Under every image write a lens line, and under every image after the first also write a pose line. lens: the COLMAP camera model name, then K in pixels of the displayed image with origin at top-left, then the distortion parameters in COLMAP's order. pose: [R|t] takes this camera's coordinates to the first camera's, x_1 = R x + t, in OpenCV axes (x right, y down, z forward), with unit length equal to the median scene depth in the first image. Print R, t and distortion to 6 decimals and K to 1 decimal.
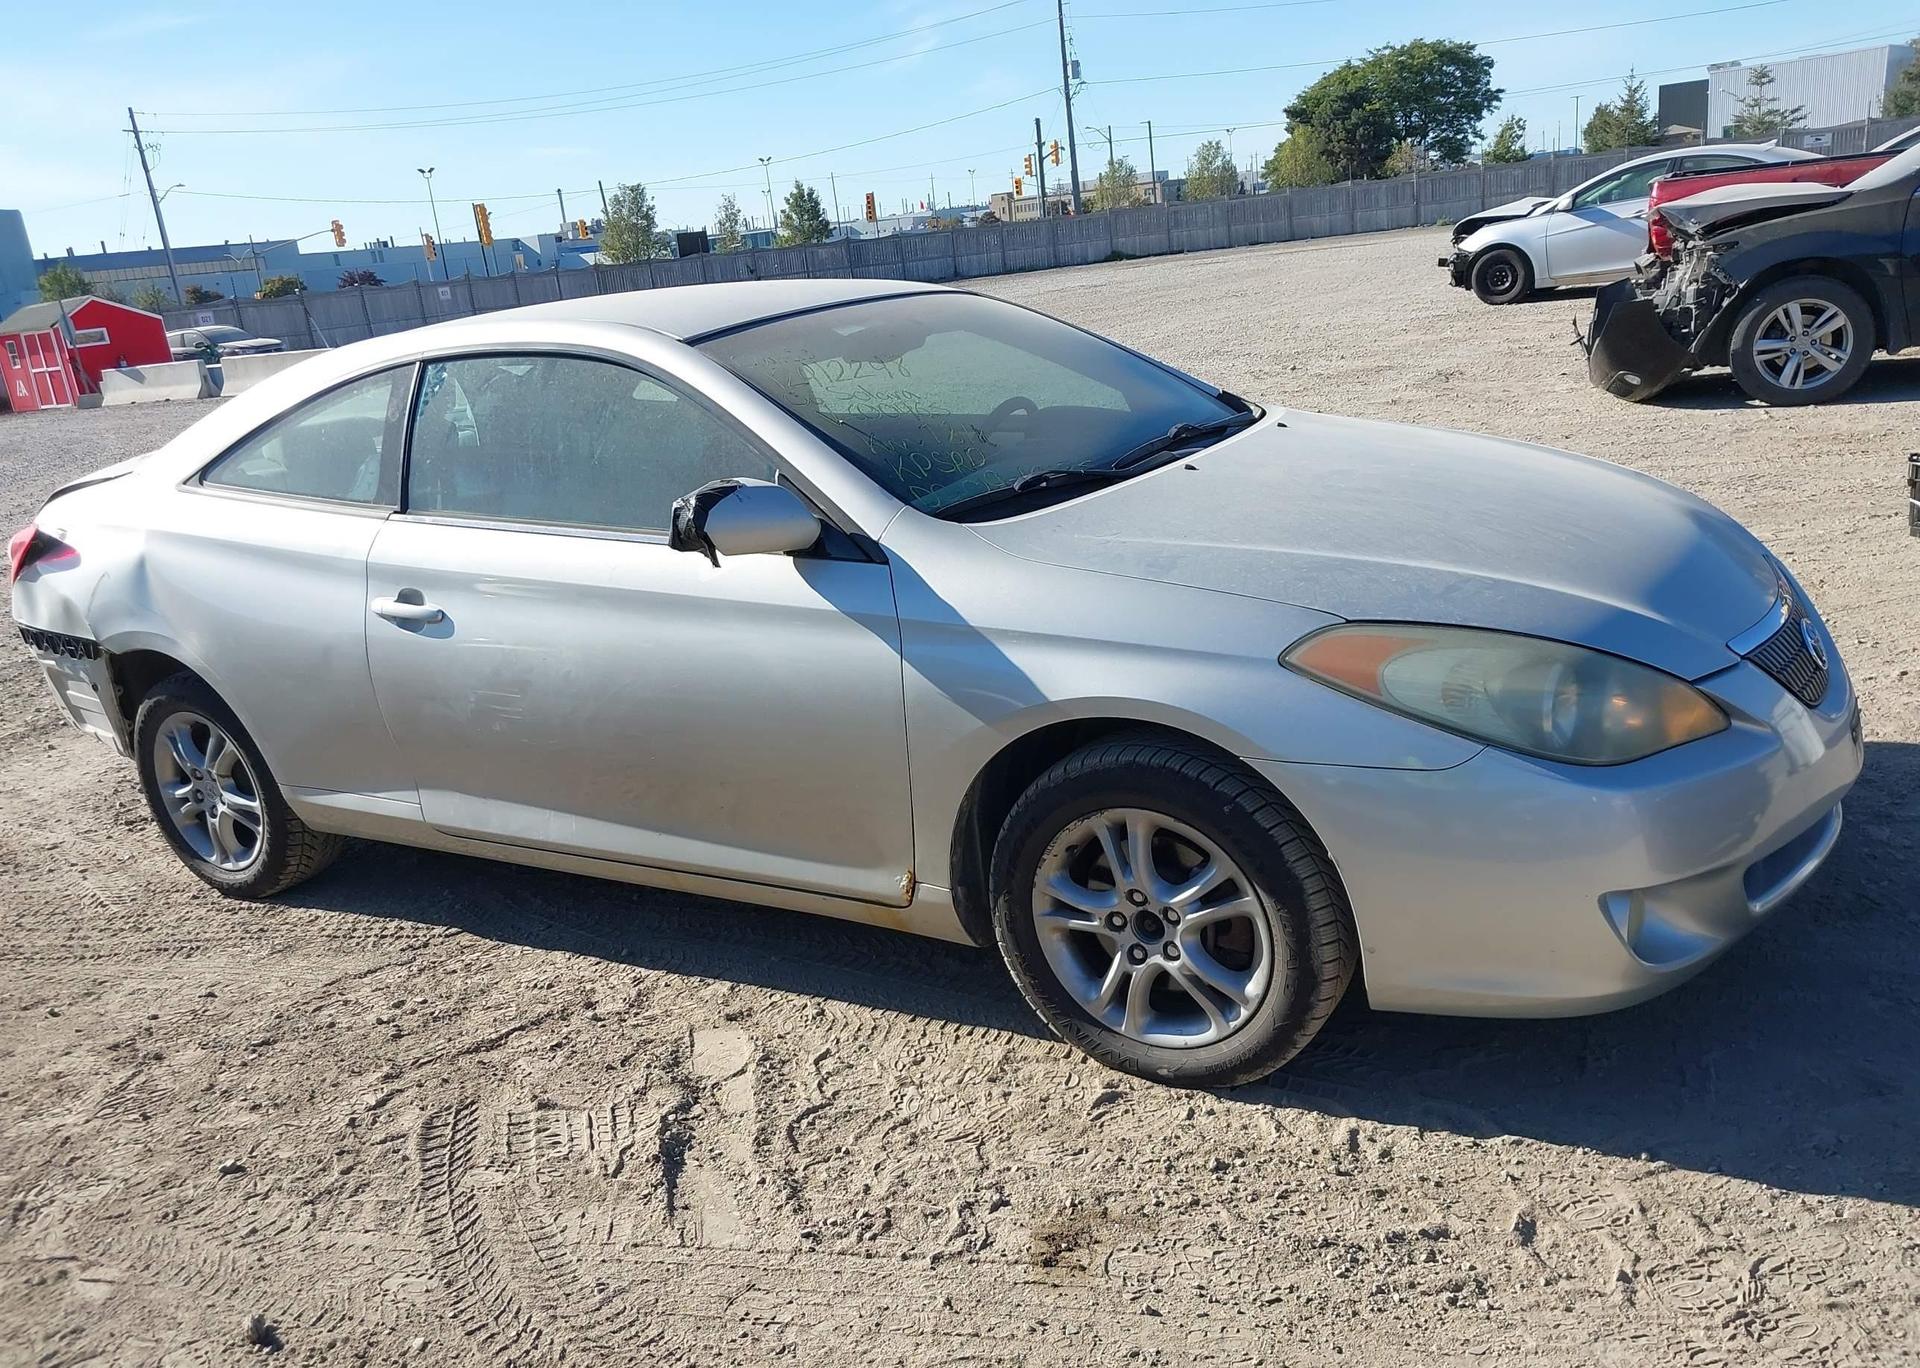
lens RADIAL K [[1483.8, 0, 934.9], [0, 1483.8, 680.9], [0, 0, 1]] dist [0.020546, -0.016616]
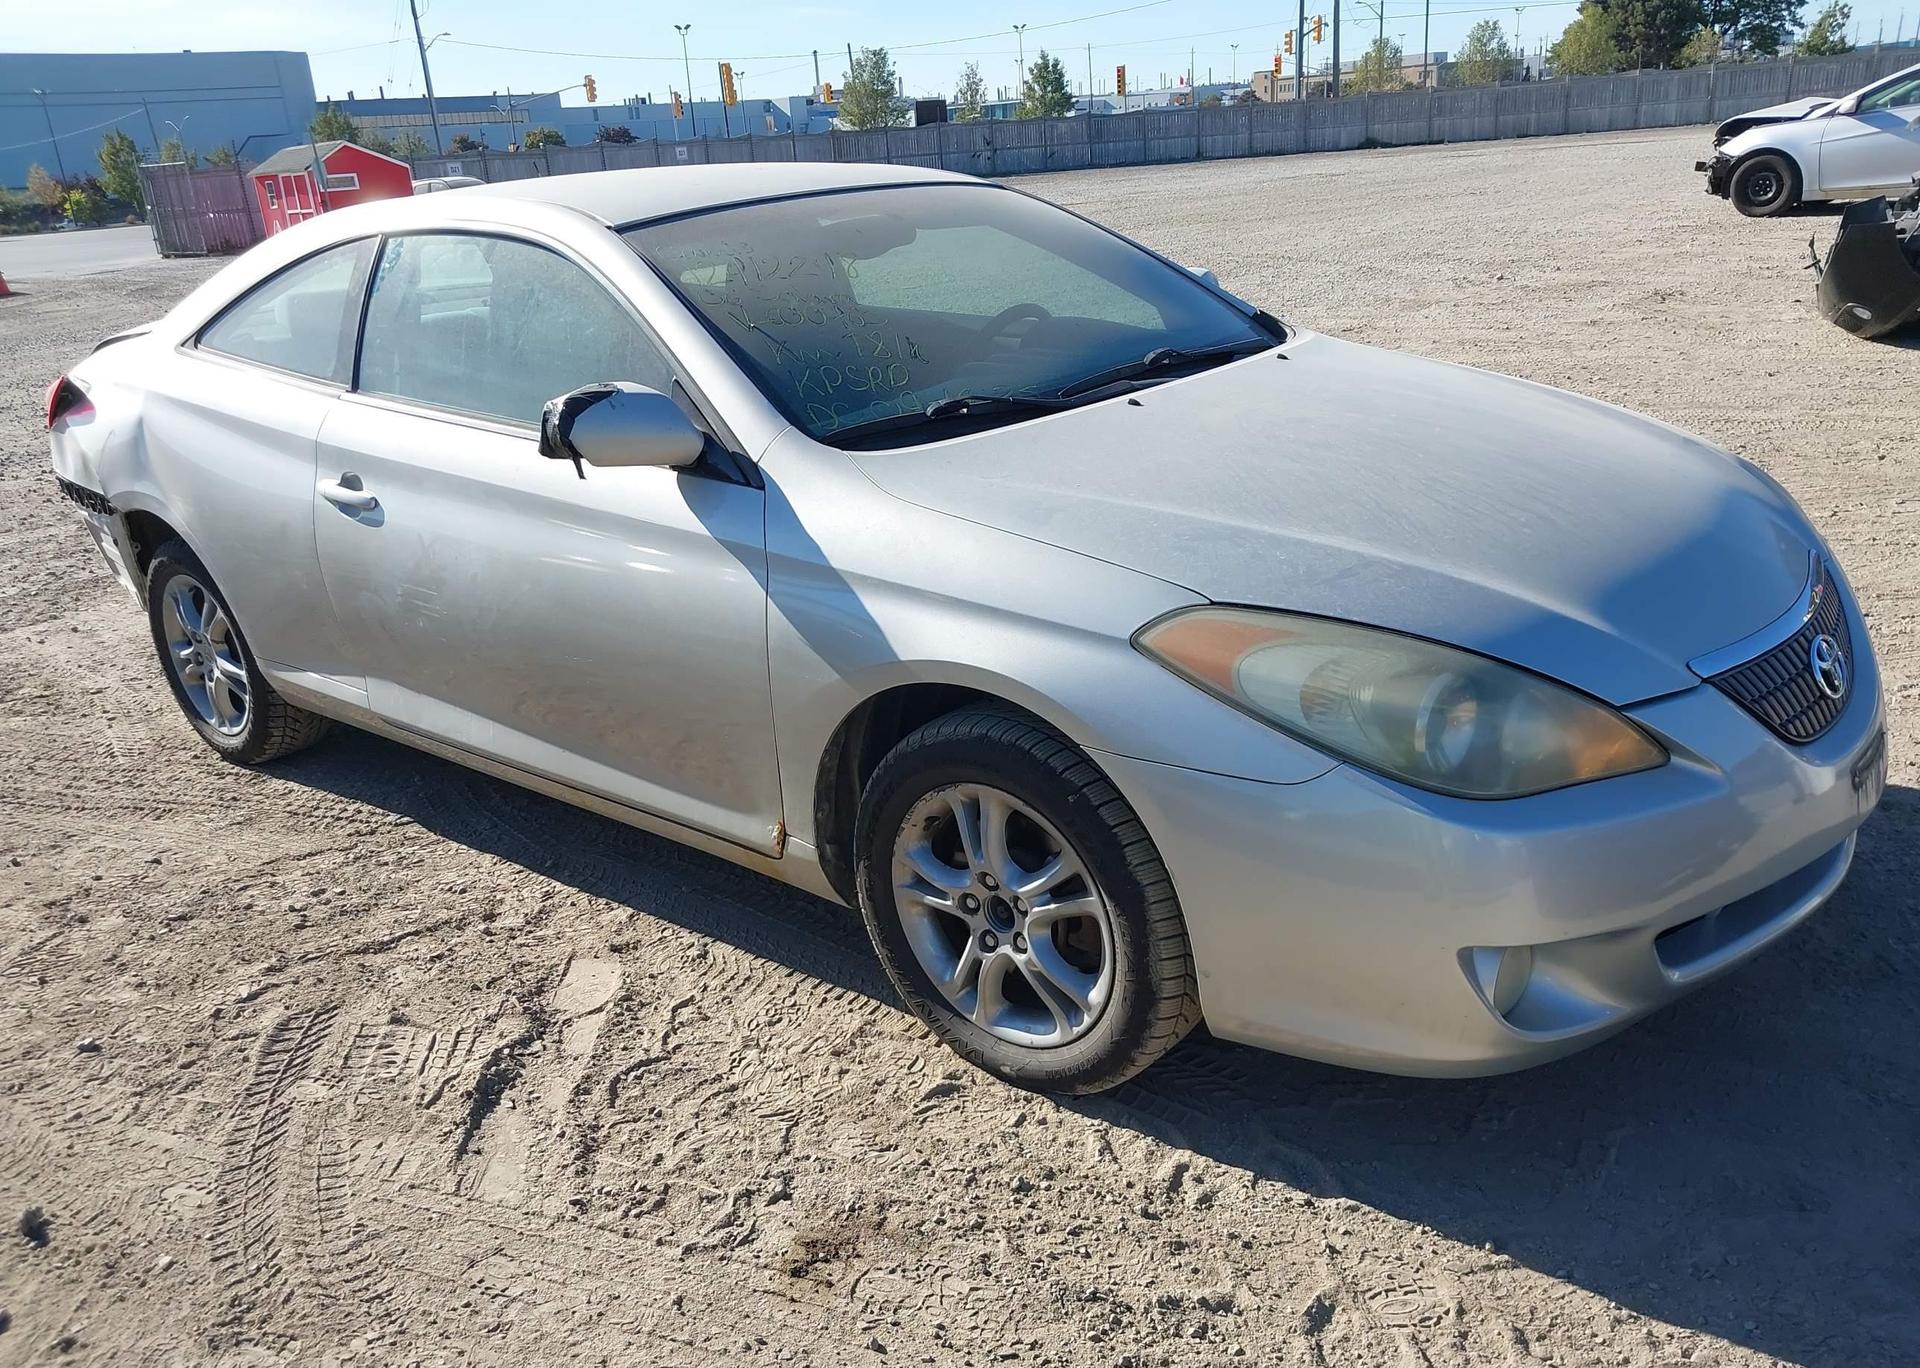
lens RADIAL K [[1483.8, 0, 941.6], [0, 1483.8, 686.9], [0, 0, 1]] dist [0.020546, -0.016616]
pose [[0.987771, 0.089475, -0.127685, 0.192569], [-0.079039, 0.993276, 0.084589, -0.042154], [0.134395, -0.073462, 0.988201, 0.098000]]
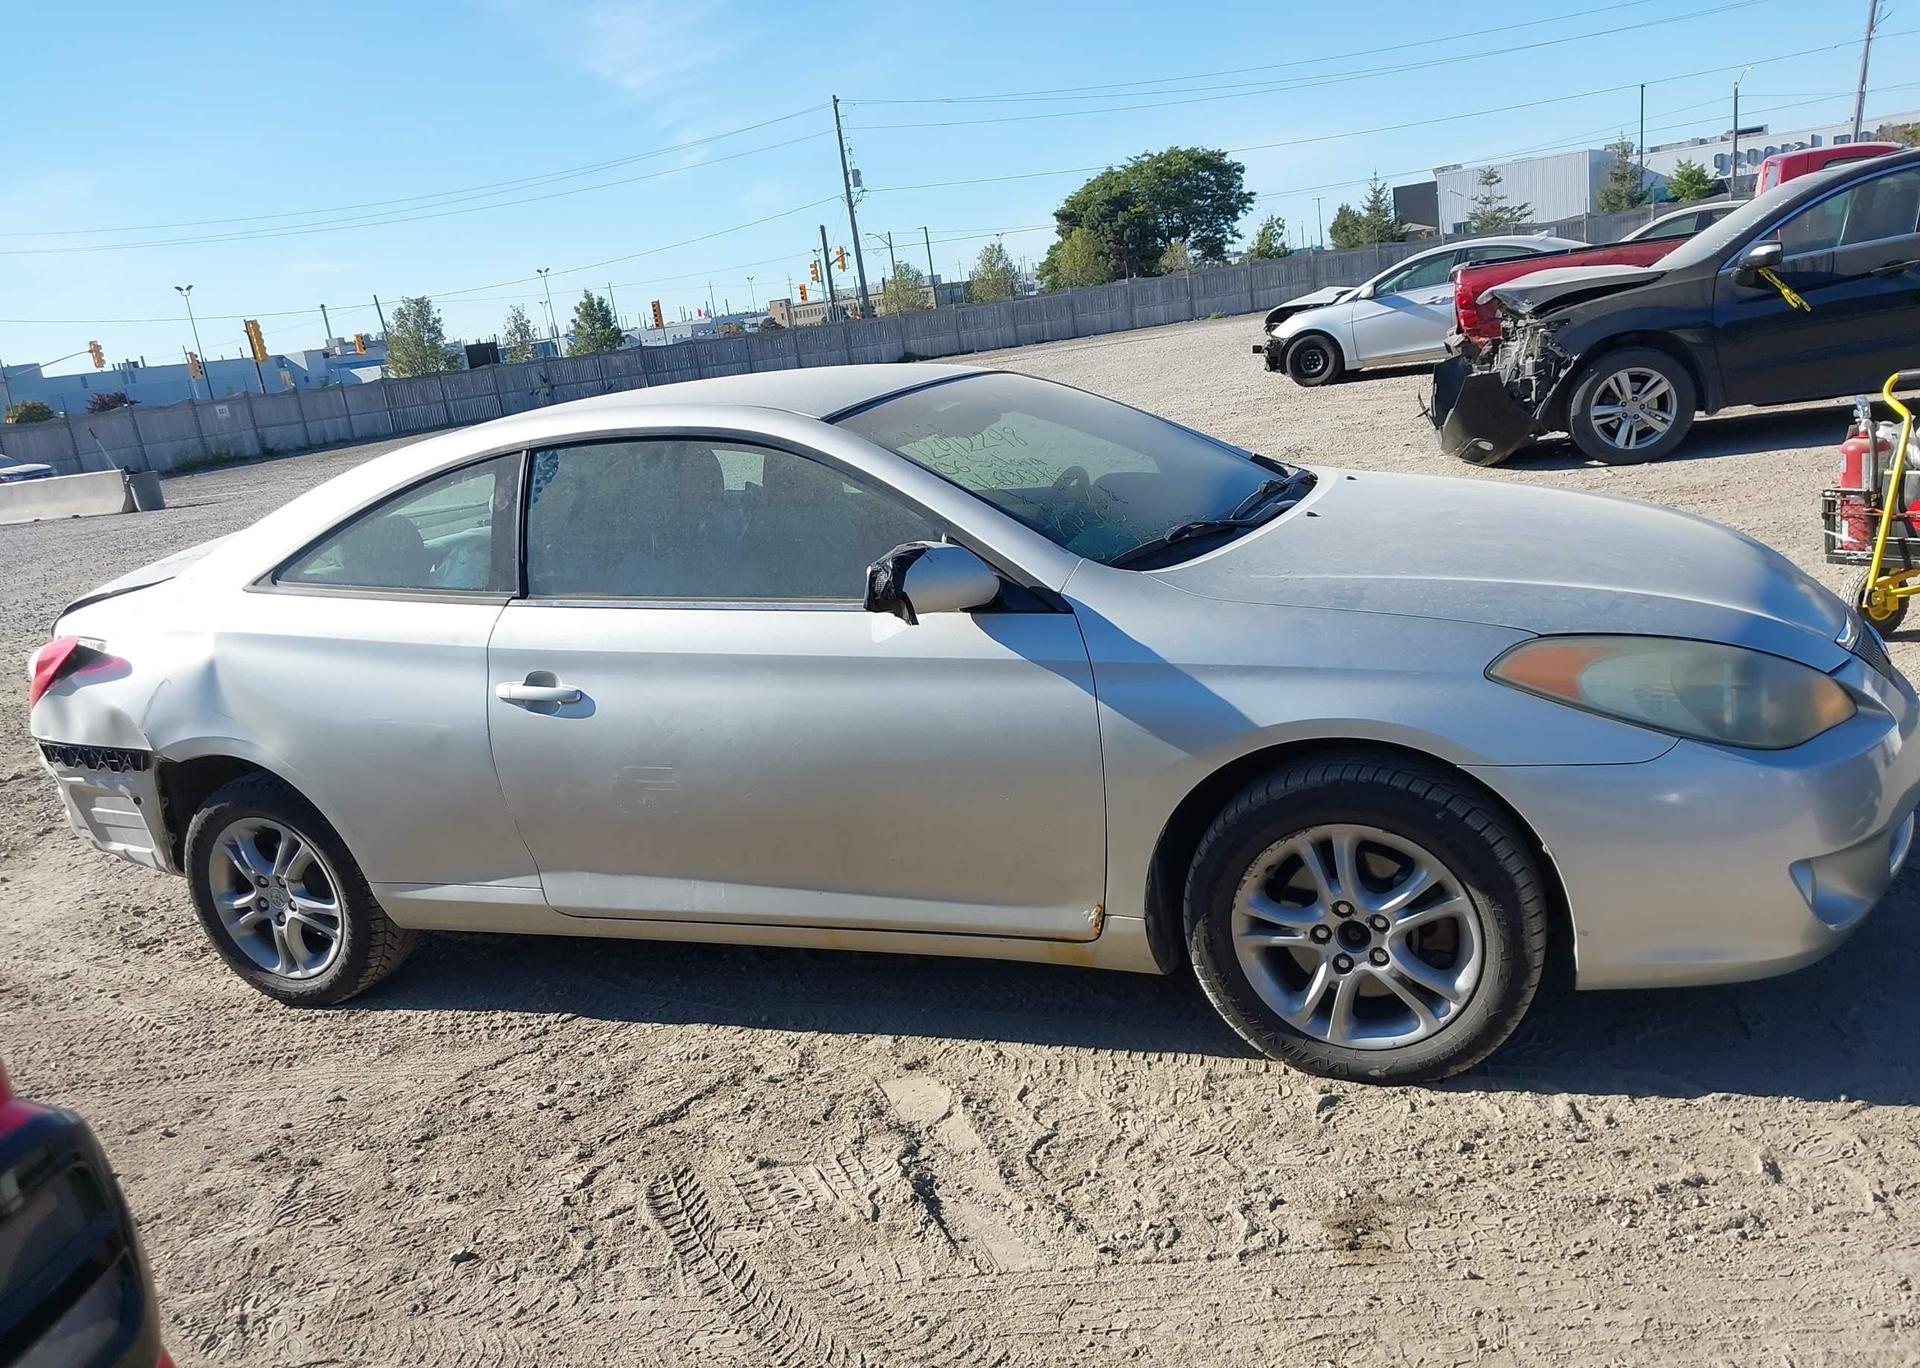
lens RADIAL K [[1483.8, 0, 928.5], [0, 1483.8, 679.8], [0, 0, 1]] dist [0.020546, -0.016616]
pose [[0.990543, -0.054544, 0.125891, -0.258080], [0.062614, 0.996168, -0.061061, 0.025969], [-0.122078, 0.068366, 0.990163, -0.033832]]
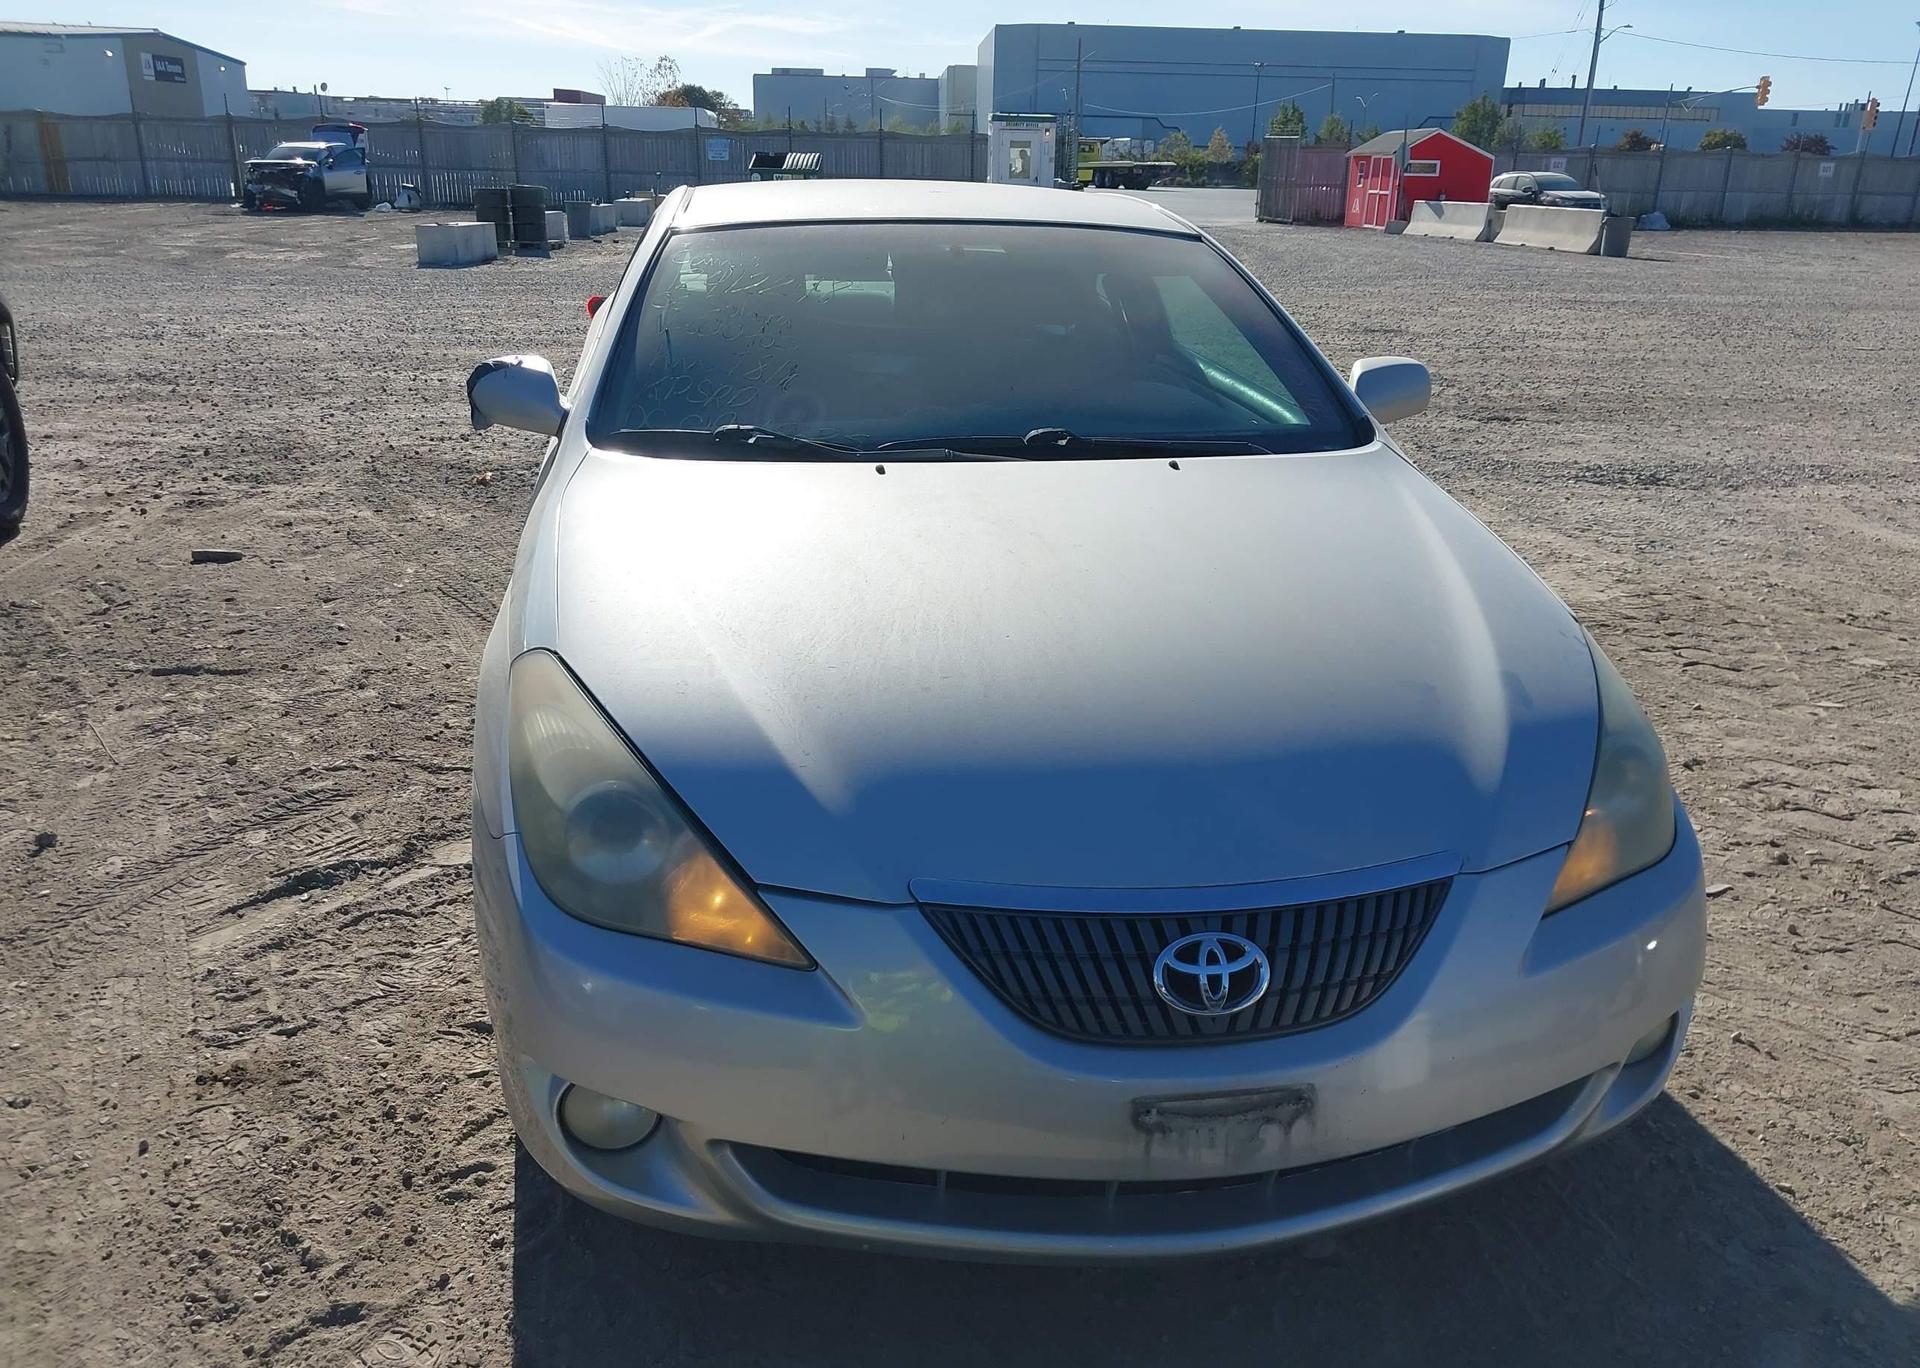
lens RADIAL K [[1483.8, 0, 961.3], [0, 1483.8, 688.7], [0, 0, 1]] dist [0.020546, -0.016616]
pose [[0.664508, 0.362493, -0.653474, 0.838432], [-0.298561, 0.930428, 0.212521, -0.228623], [0.685047, 0.053879, 0.726503, 0.429336]]
